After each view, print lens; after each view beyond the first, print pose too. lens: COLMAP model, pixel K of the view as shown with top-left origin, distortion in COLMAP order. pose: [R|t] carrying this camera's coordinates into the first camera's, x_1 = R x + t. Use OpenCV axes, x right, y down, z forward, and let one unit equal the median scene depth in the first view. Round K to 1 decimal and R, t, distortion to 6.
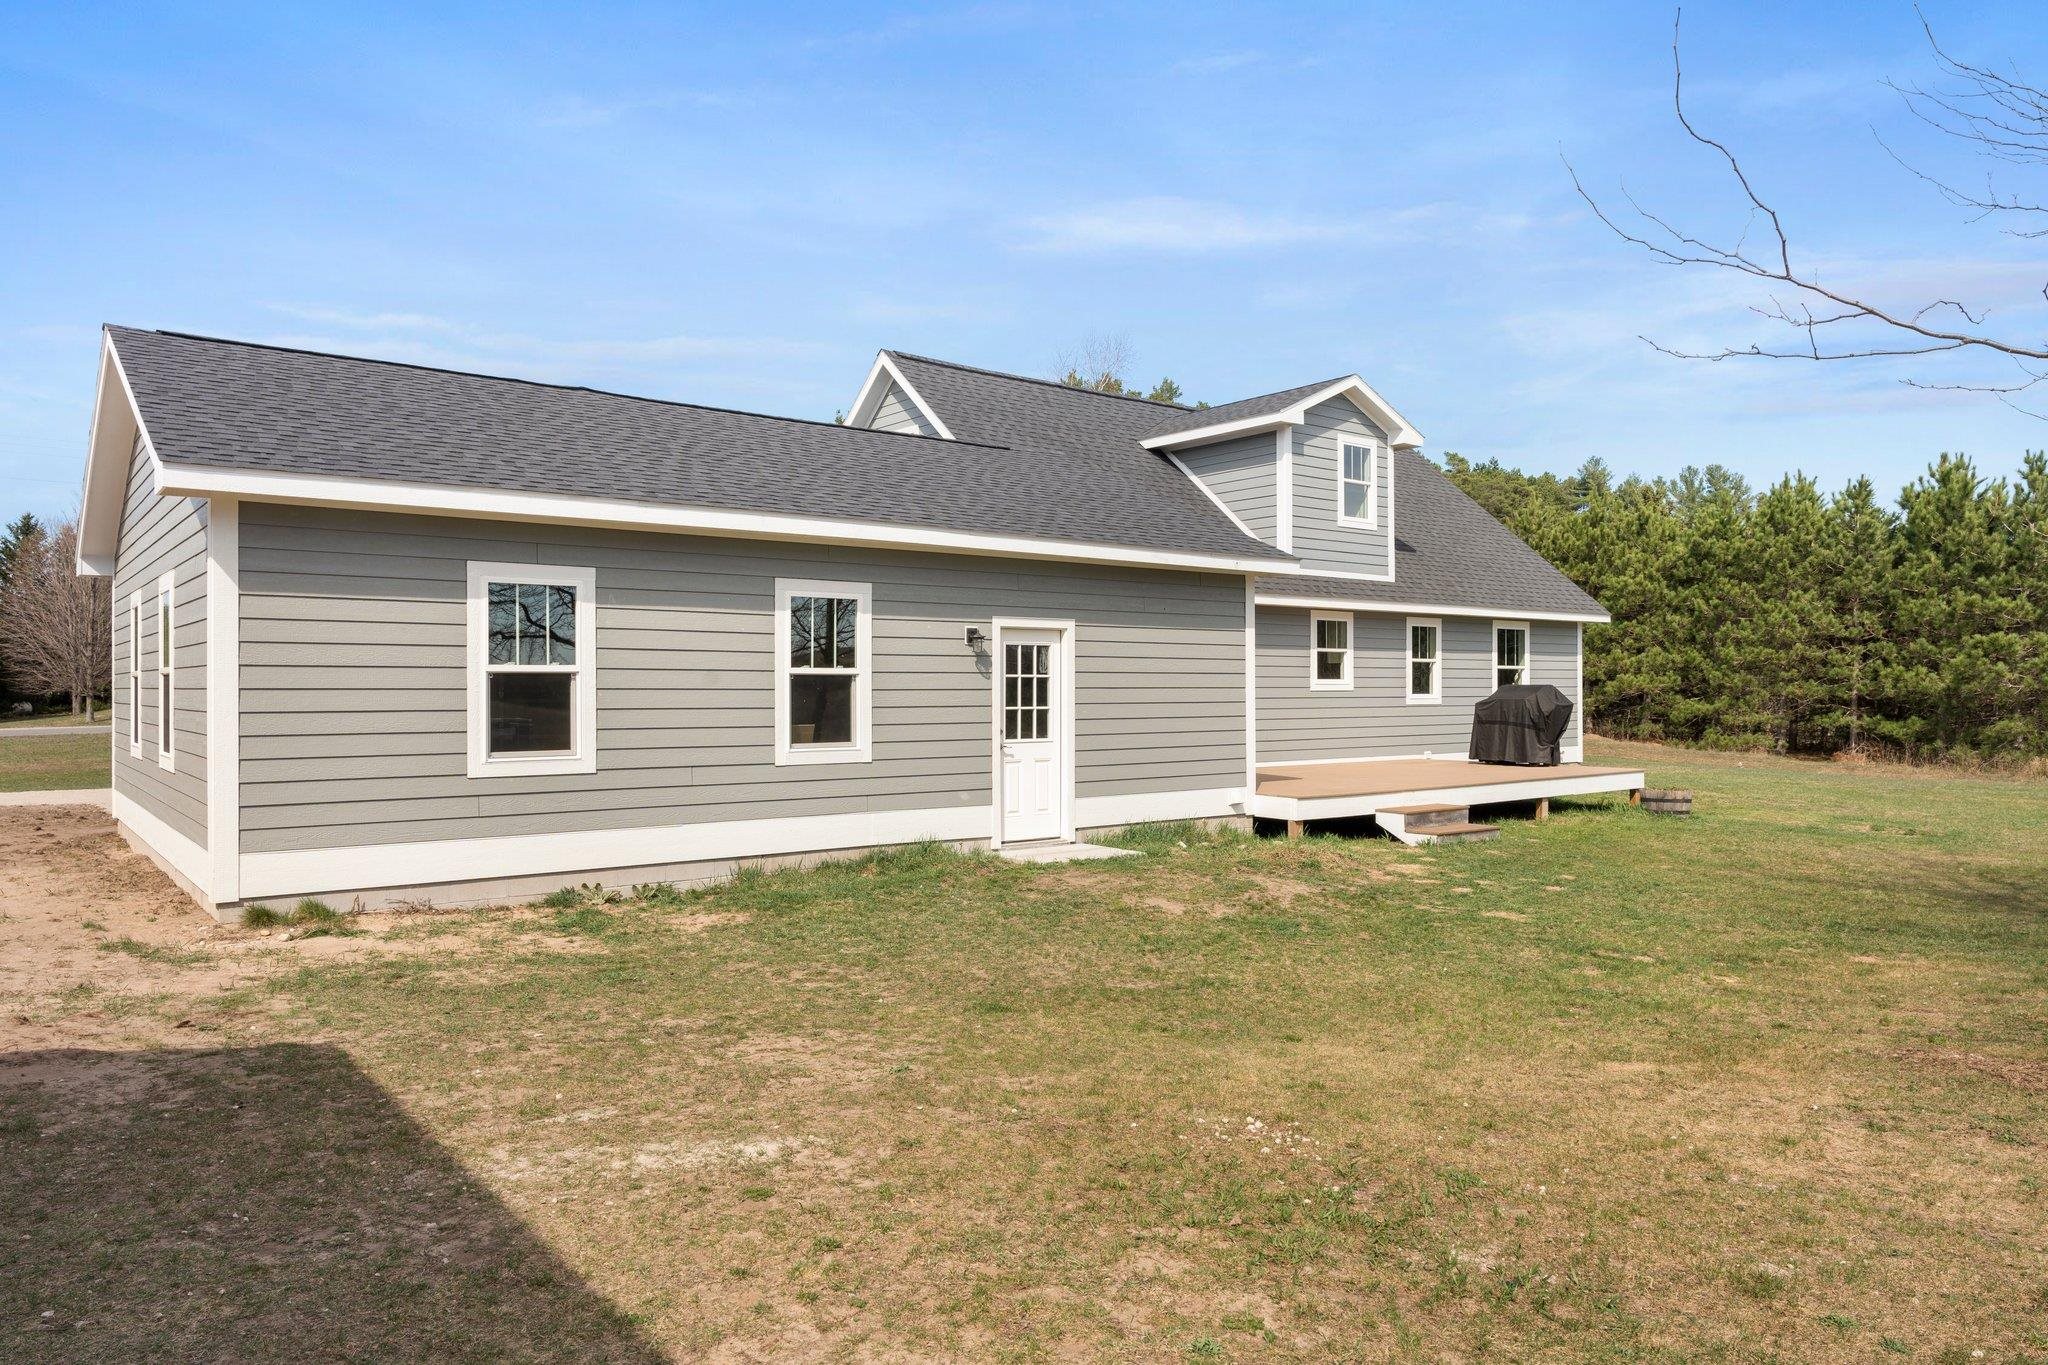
lens RADIAL K [[1342.9, 0, 1027.7], [0, 1342.9, 678.9], [0, 0, 1]] dist [-0.010212, -0.000453]
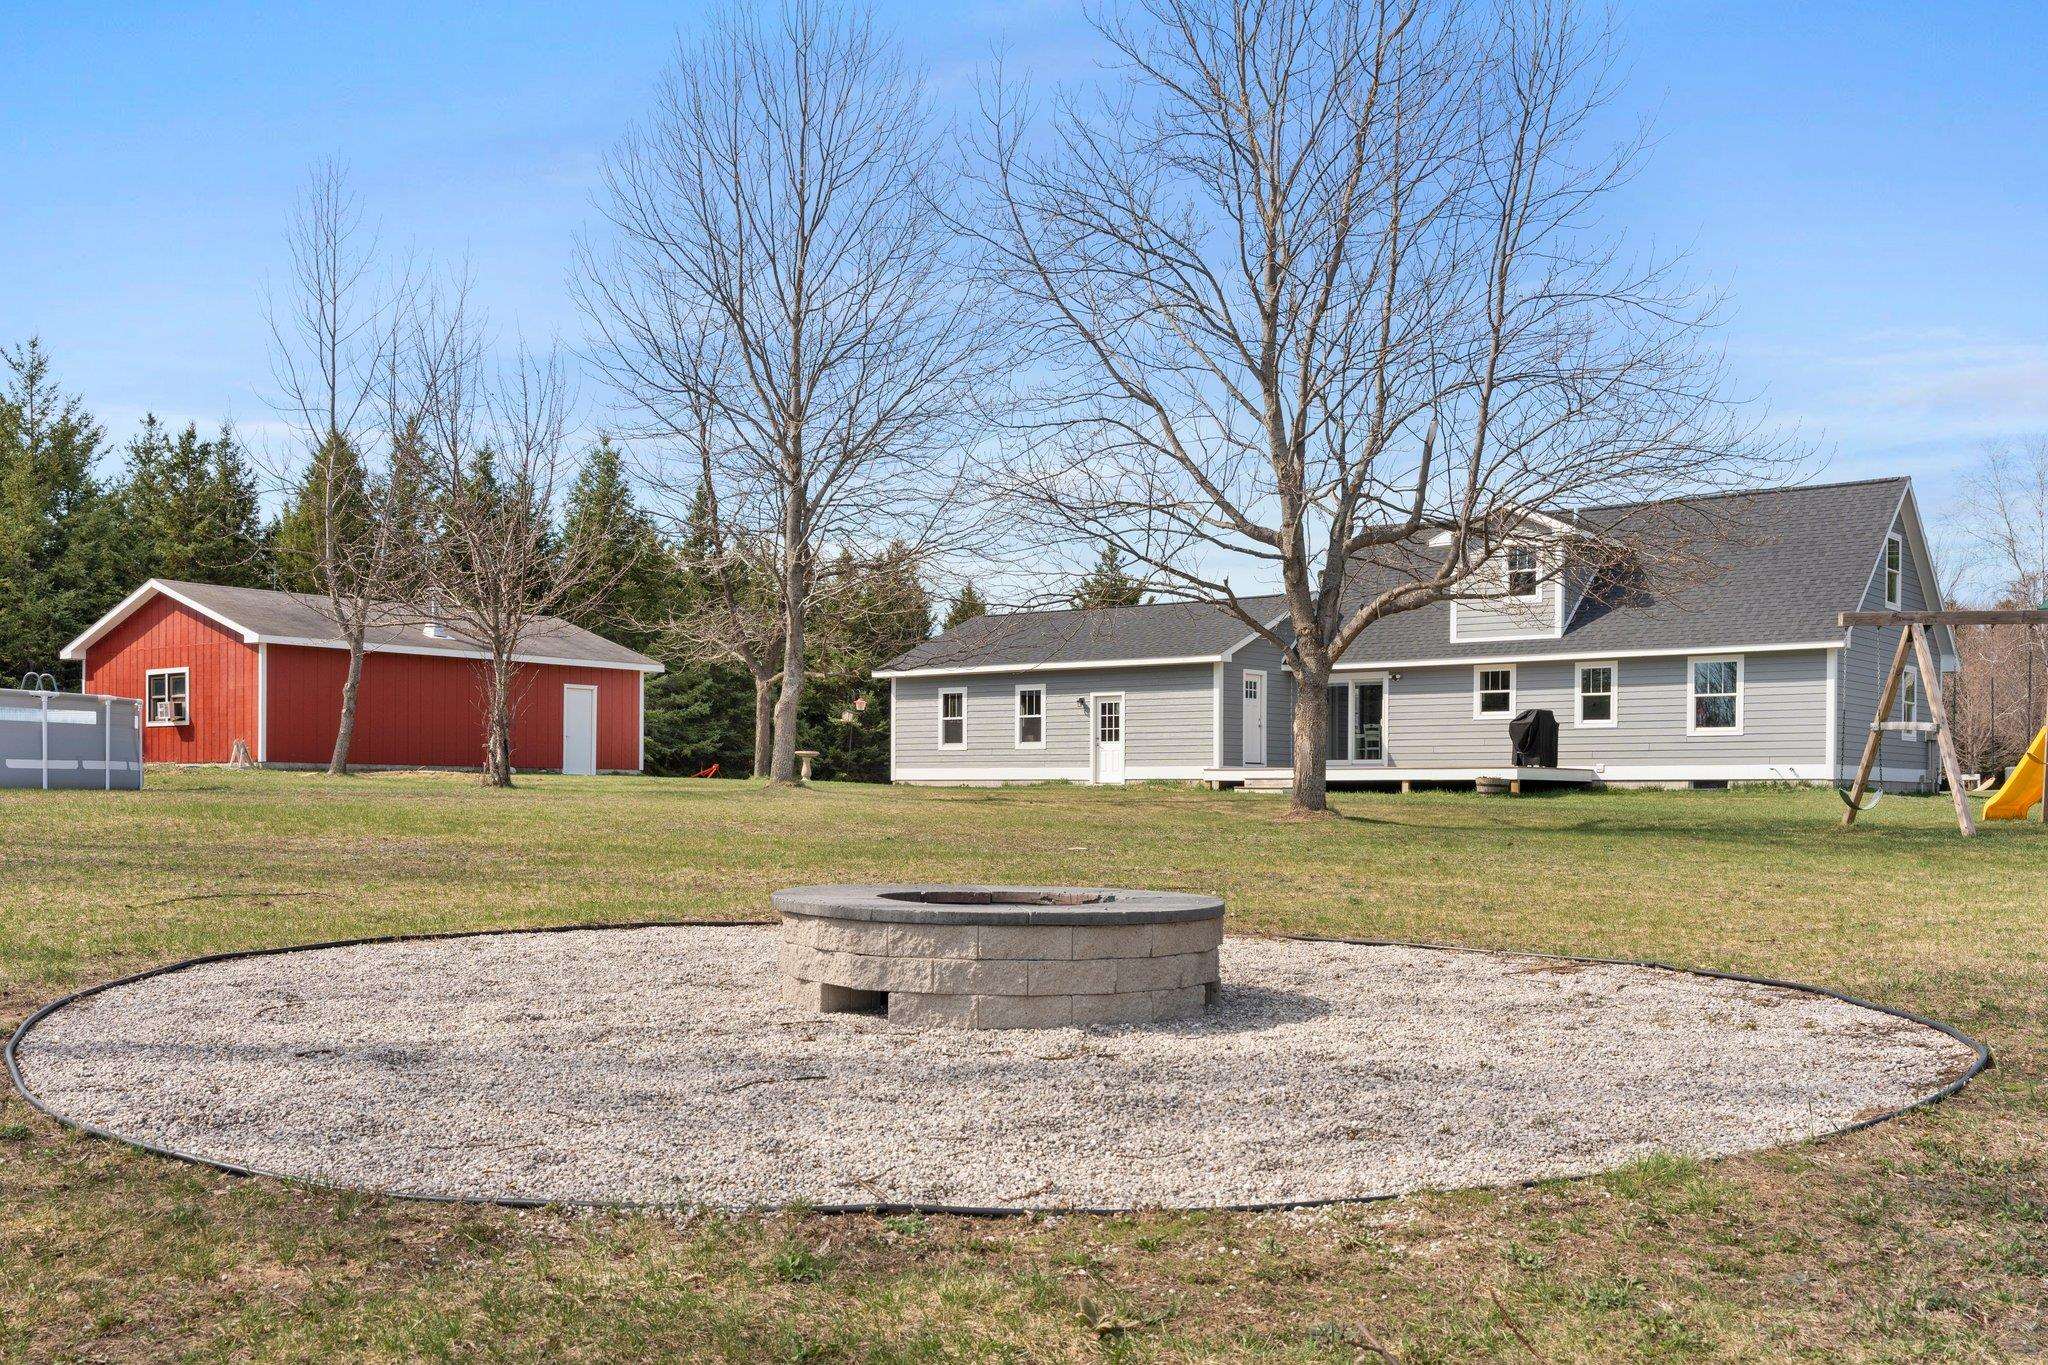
lens RADIAL K [[1984.7, 0, 1008.7], [0, 1984.7, 793.7], [0, 0, 1]] dist [-0.004091, 0.000000]
pose [[0.224777, -0.002403, -0.974407, 3.426755], [0.000113, 0.999997, -0.002440, 0.146515], [0.974410, 0.000438, 0.224777, 0.013542]]
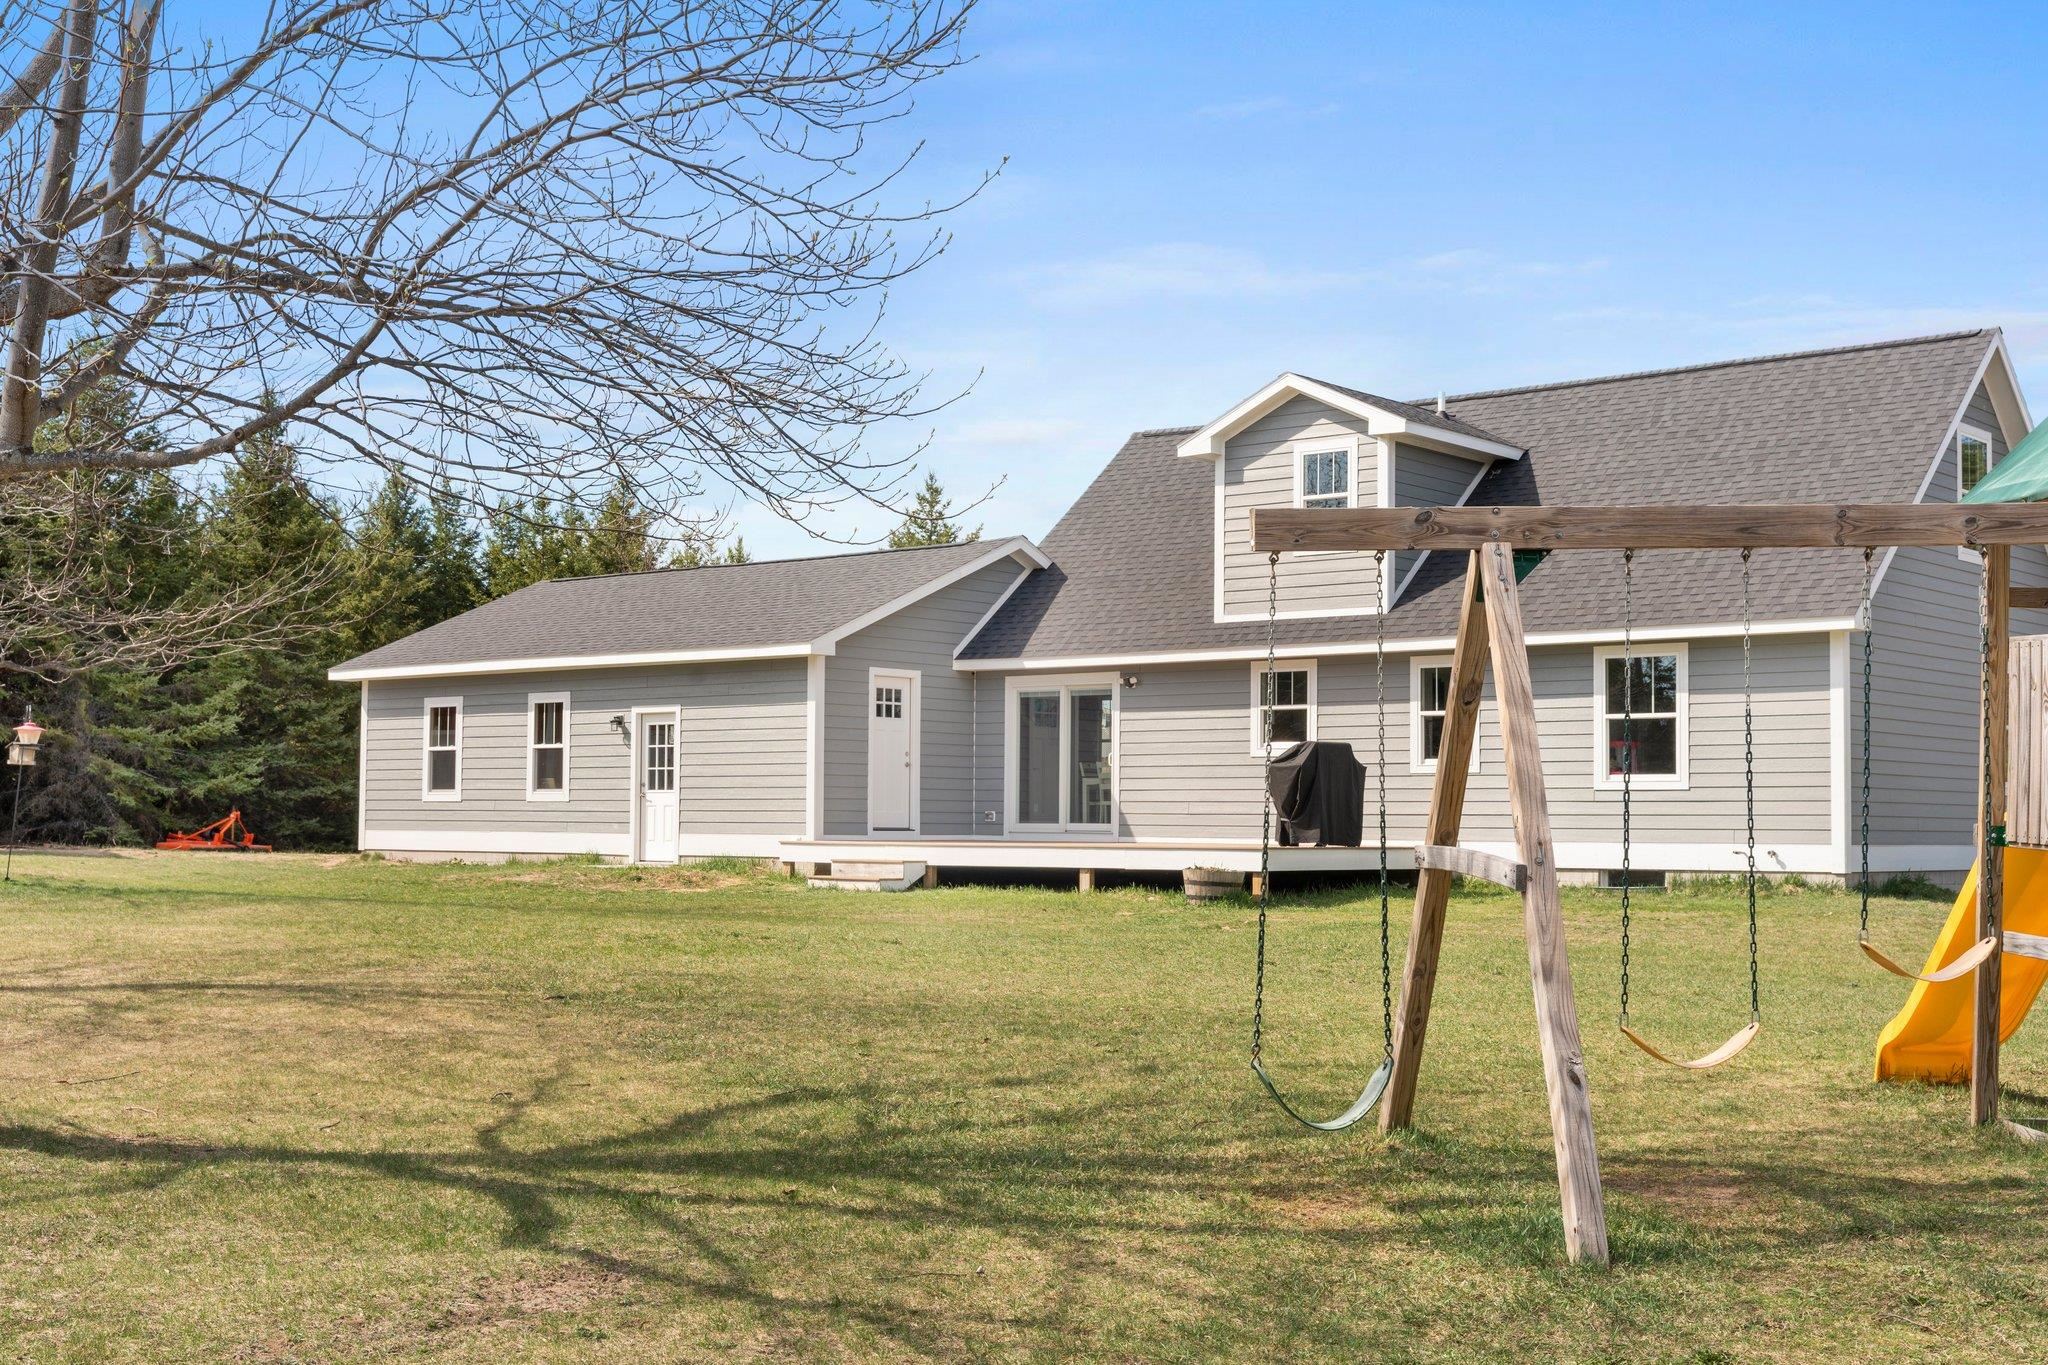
lens RADIAL K [[2473.8, 0, 1026.1], [0, 2473.8, 685.7], [0, 0, 1]] dist [0.002610, 0.000000]
pose [[0.205109, -0.053787, -0.977260, 2.631385], [-0.002116, 0.998462, -0.055398, 0.077935], [0.978737, 0.013431, 0.204680, 0.832504]]
